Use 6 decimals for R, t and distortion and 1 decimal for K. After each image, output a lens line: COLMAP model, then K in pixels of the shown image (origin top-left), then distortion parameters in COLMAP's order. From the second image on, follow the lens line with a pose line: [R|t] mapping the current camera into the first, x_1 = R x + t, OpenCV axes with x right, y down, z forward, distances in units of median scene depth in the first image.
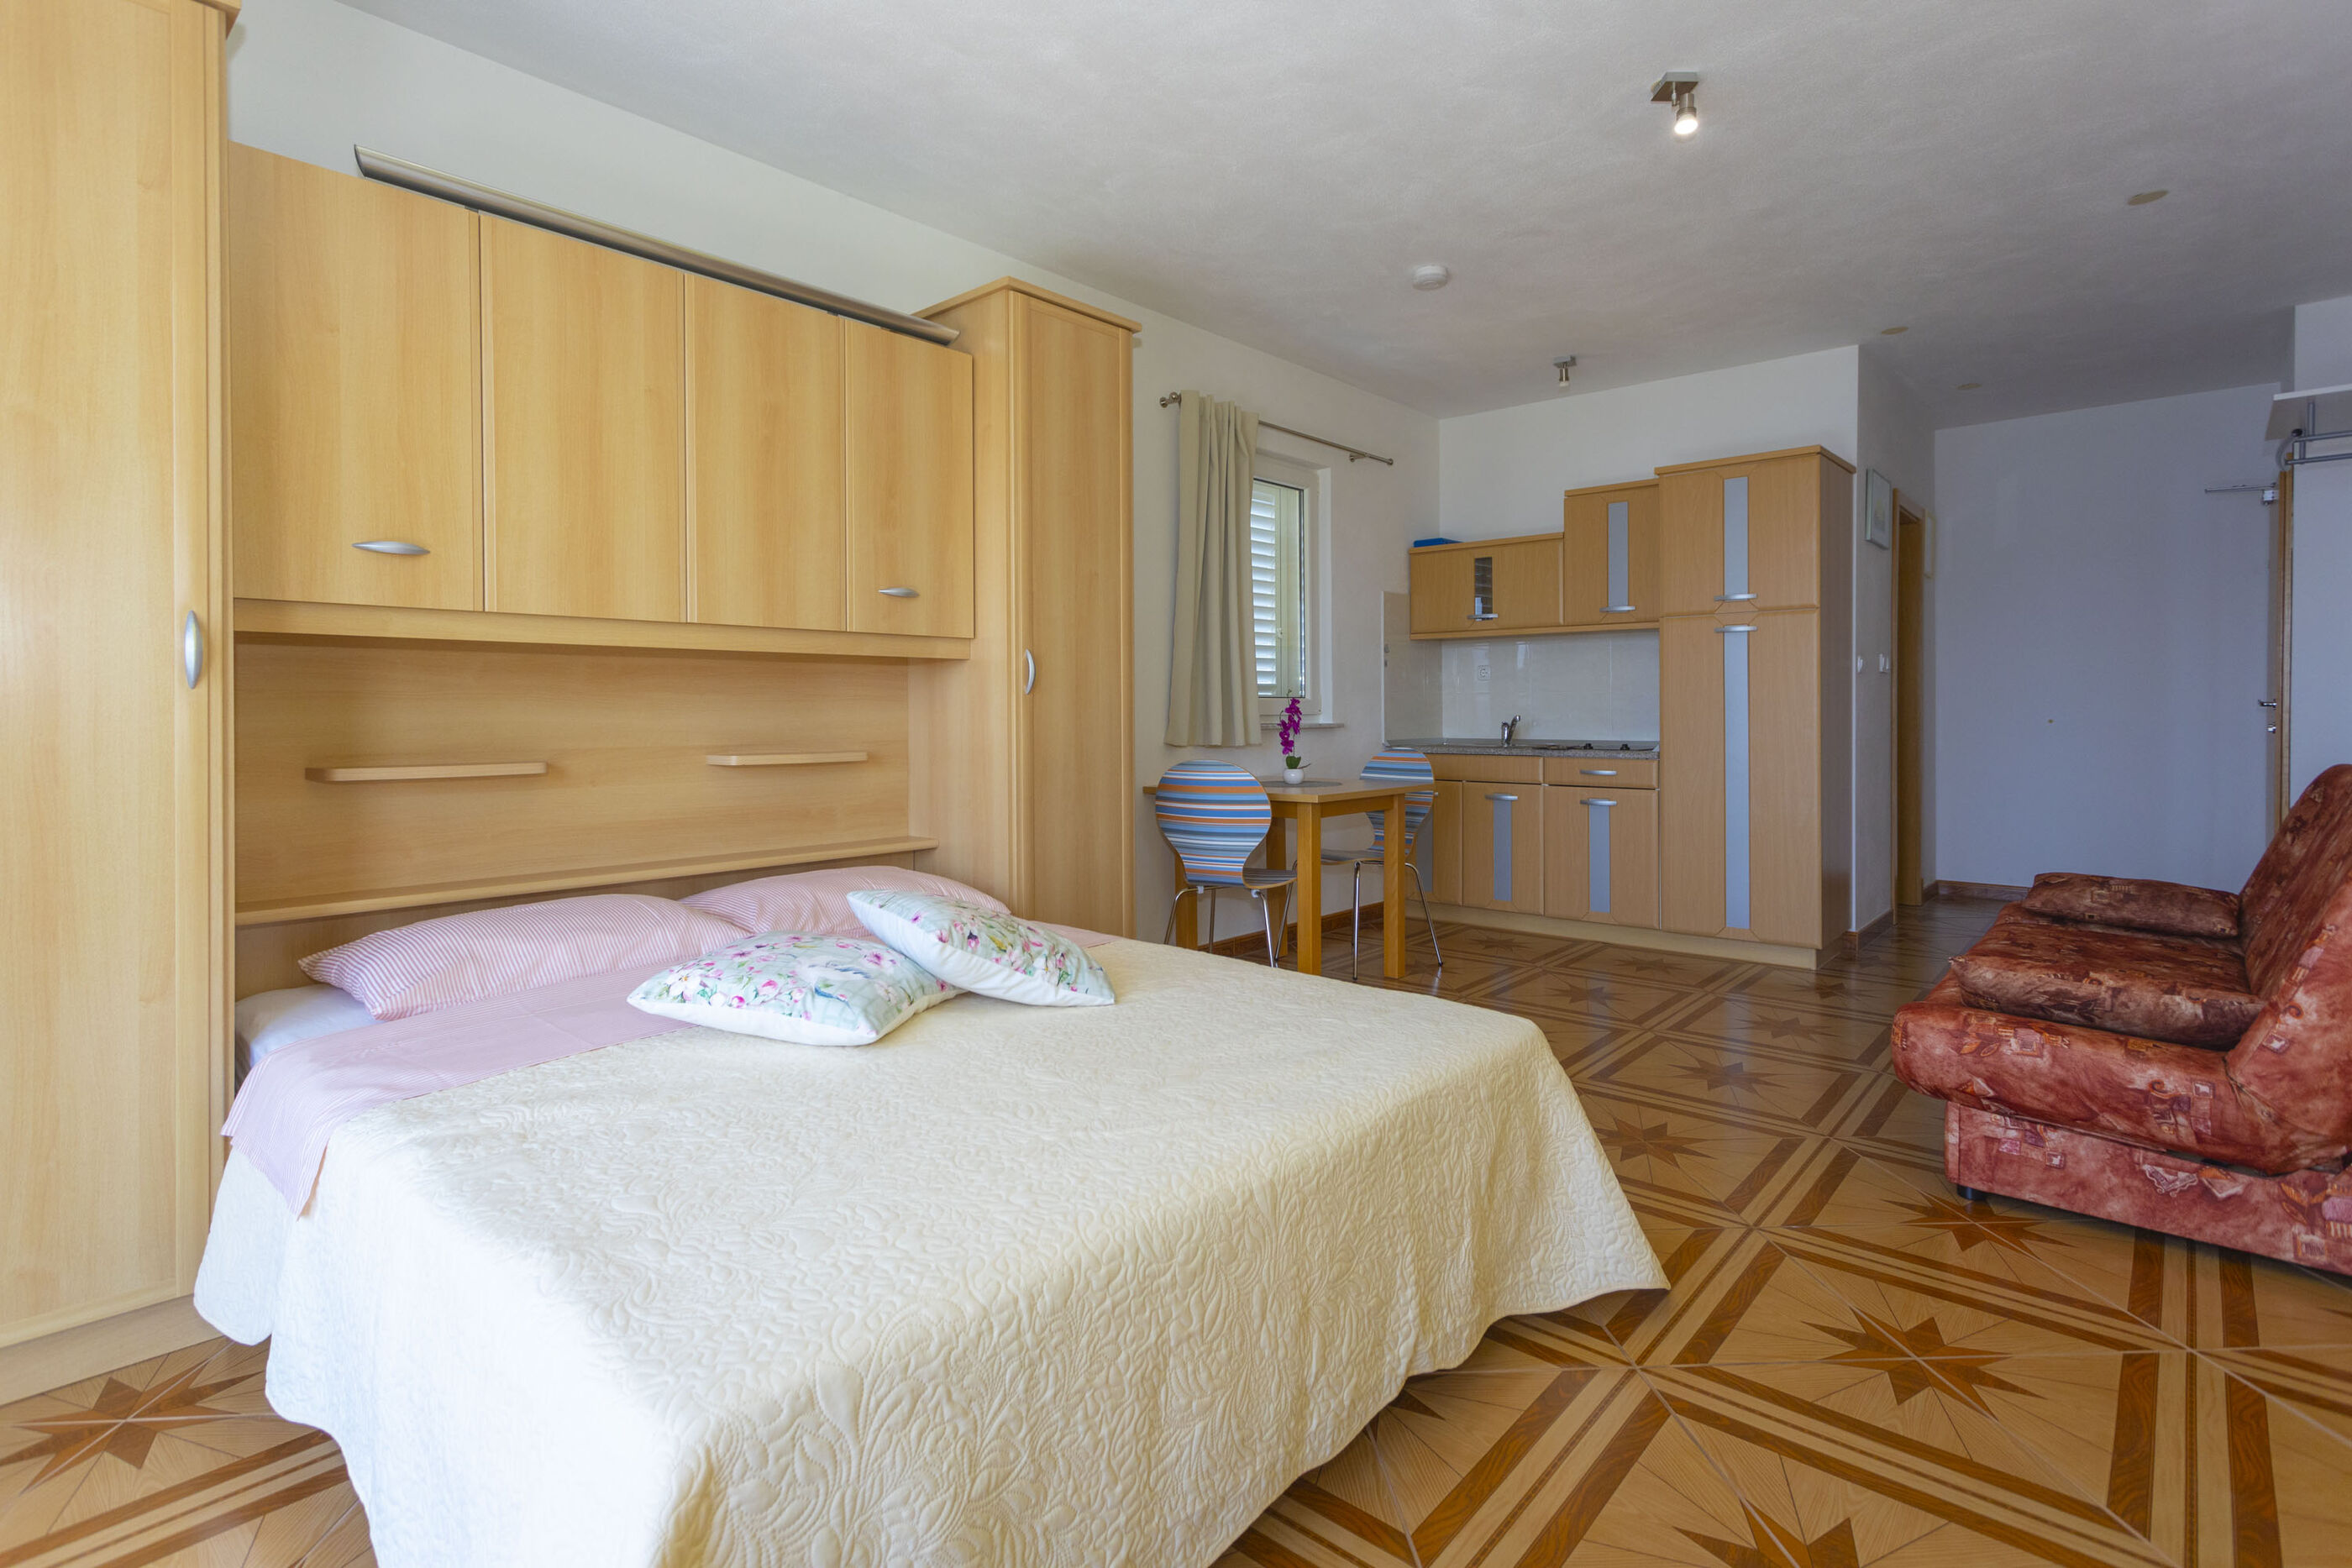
lens RADIAL K [[1165.3, 0, 1143.5], [0, 1165.3, 725.9], [0, 0, 1]] dist [0.007683, 0.000370]
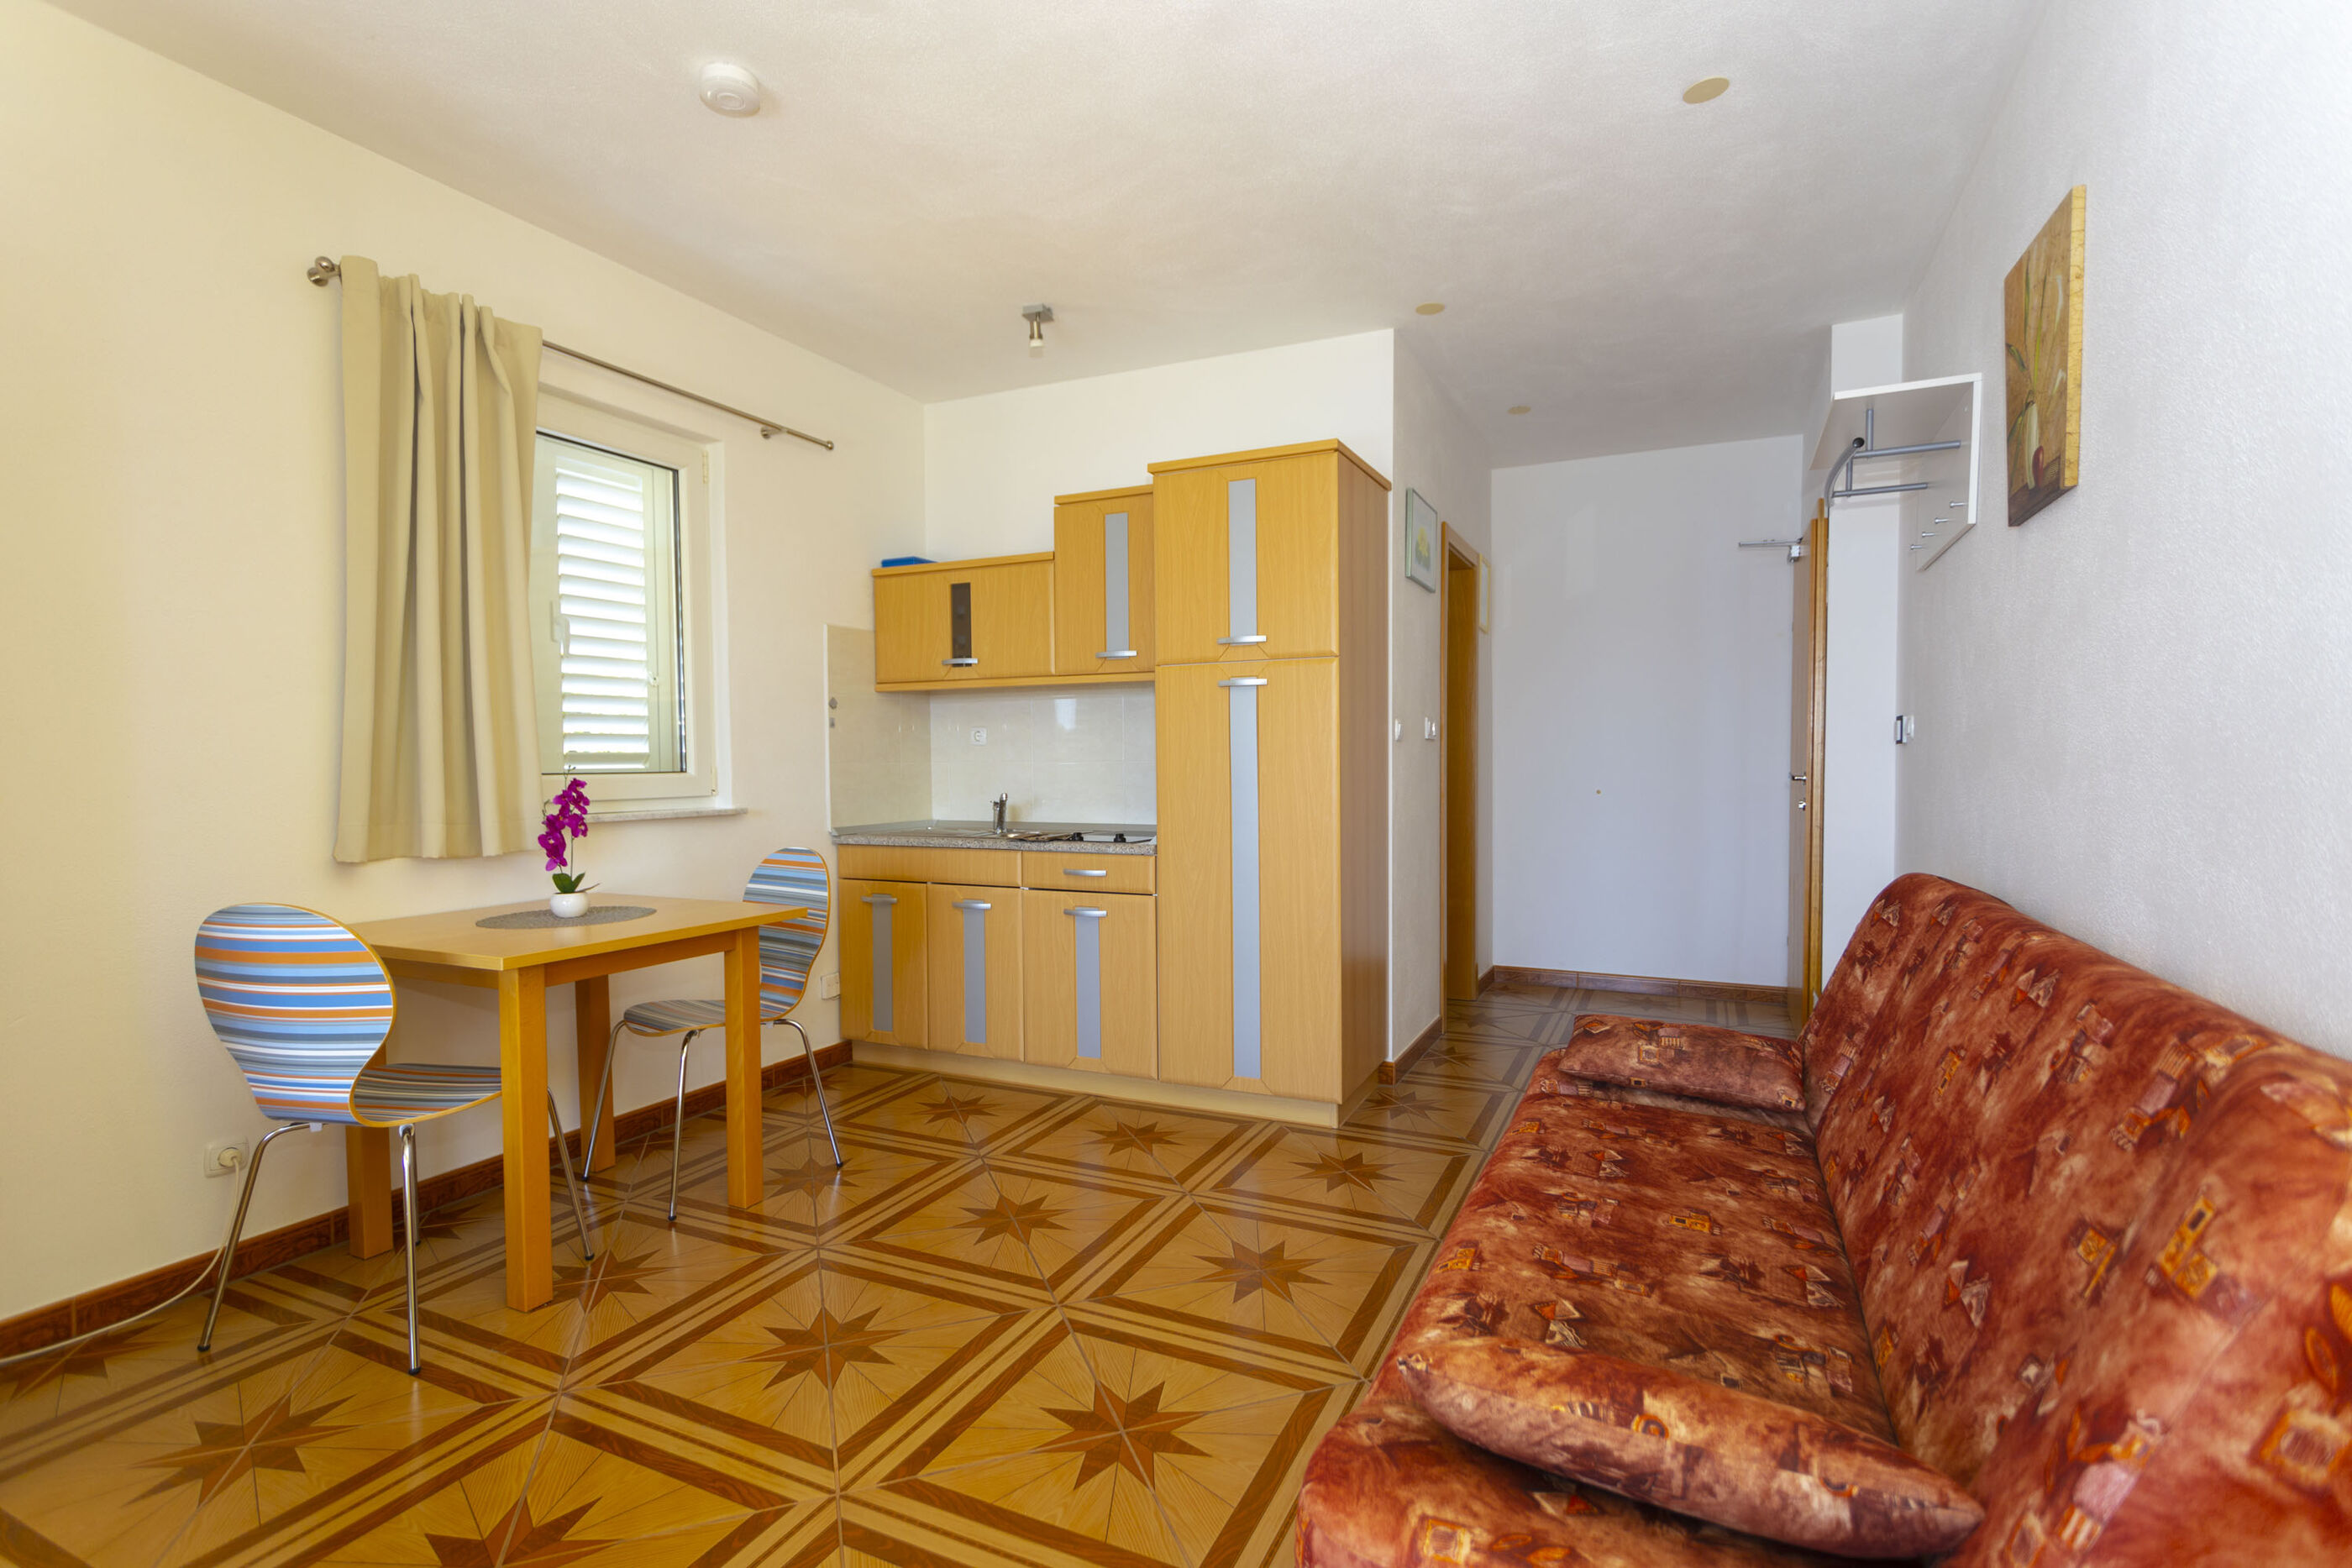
lens RADIAL K [[1126.9, 0, 1156.5], [0, 1126.9, 799.5], [0, 0, 1]] dist [-0.003476, 0.002389]
pose [[0.960798, -0.010067, 0.277066, 0.255562], [0.004705, 0.999789, 0.020011, -0.022941], [-0.277209, -0.017923, 0.960642, 0.321505]]
